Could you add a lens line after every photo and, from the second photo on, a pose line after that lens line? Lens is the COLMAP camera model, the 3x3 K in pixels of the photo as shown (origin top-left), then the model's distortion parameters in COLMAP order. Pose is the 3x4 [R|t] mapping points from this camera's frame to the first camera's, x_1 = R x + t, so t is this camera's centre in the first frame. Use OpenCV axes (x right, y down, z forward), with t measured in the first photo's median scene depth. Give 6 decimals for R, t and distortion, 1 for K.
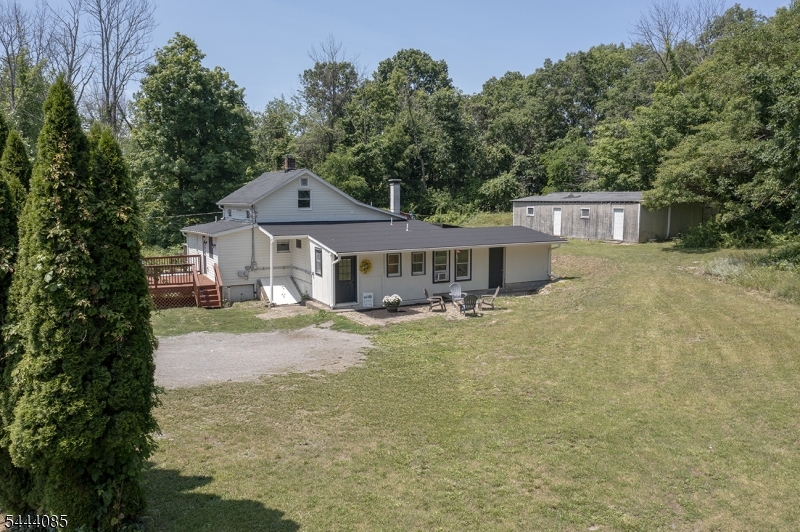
lens RADIAL K [[647.8, 0, 405.3], [0, 647.8, 262.8], [0, 0, 1]] dist [0.004302, 0.015040]
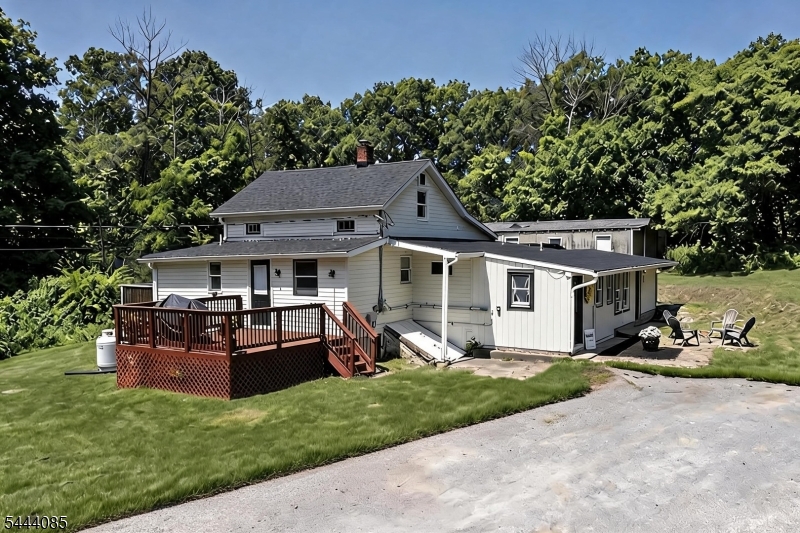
lens RADIAL K [[713.2, 0, 436.2], [0, 713.2, 261.9], [0, 0, 1]] dist [0.009823, 0.010461]
pose [[0.849799, -0.012003, 0.526971, -0.359998], [0.060756, 0.995308, -0.075305, 0.012150], [-0.523594, 0.096011, 0.846541, 0.245681]]
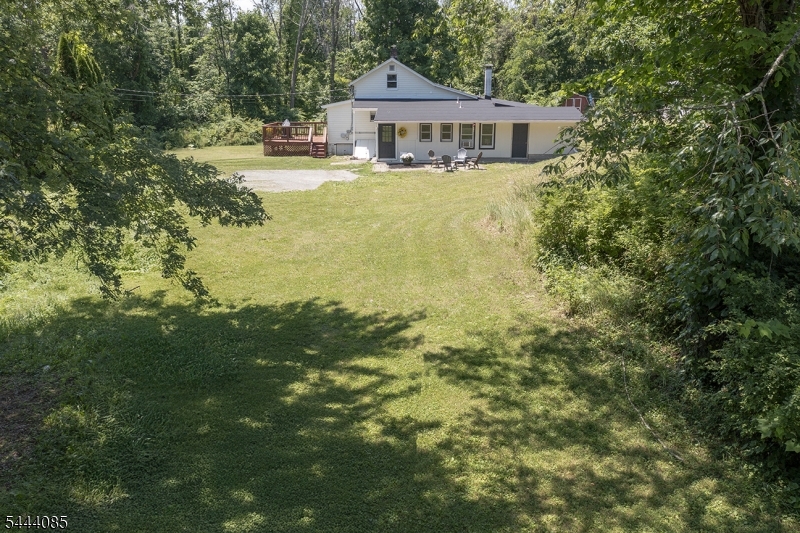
lens RADIAL K [[647.8, 0, 401.1], [0, 647.8, 270.0], [0, 0, 1]] dist [0.004302, 0.015040]
pose [[0.875403, 0.139338, -0.462877, 0.359401], [-0.051298, 0.978926, 0.197666, 0.011453], [0.480665, -0.149293, 0.864102, -0.132815]]
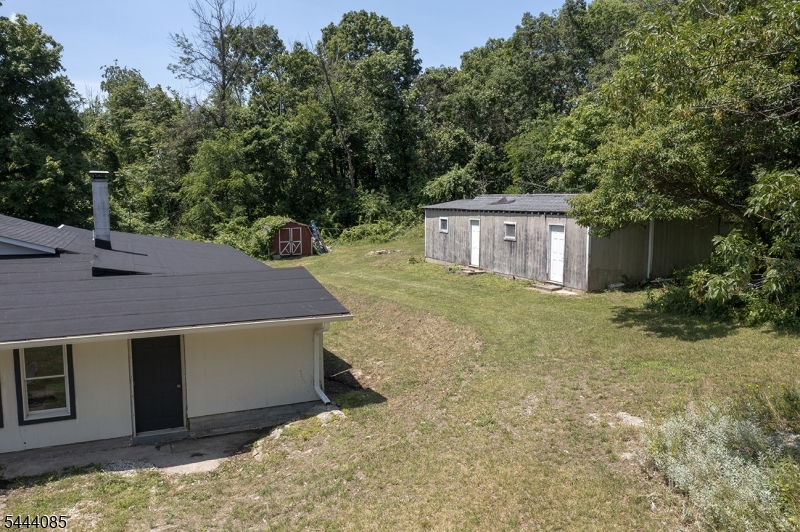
lens RADIAL K [[647.8, 0, 396.1], [0, 647.8, 265.9], [0, 0, 1]] dist [0.004302, 0.015040]
pose [[0.996702, 0.007679, -0.080790, 0.212876], [-0.007264, 0.999959, 0.005441, -0.045879], [0.080829, -0.004836, 0.996716, 0.397713]]
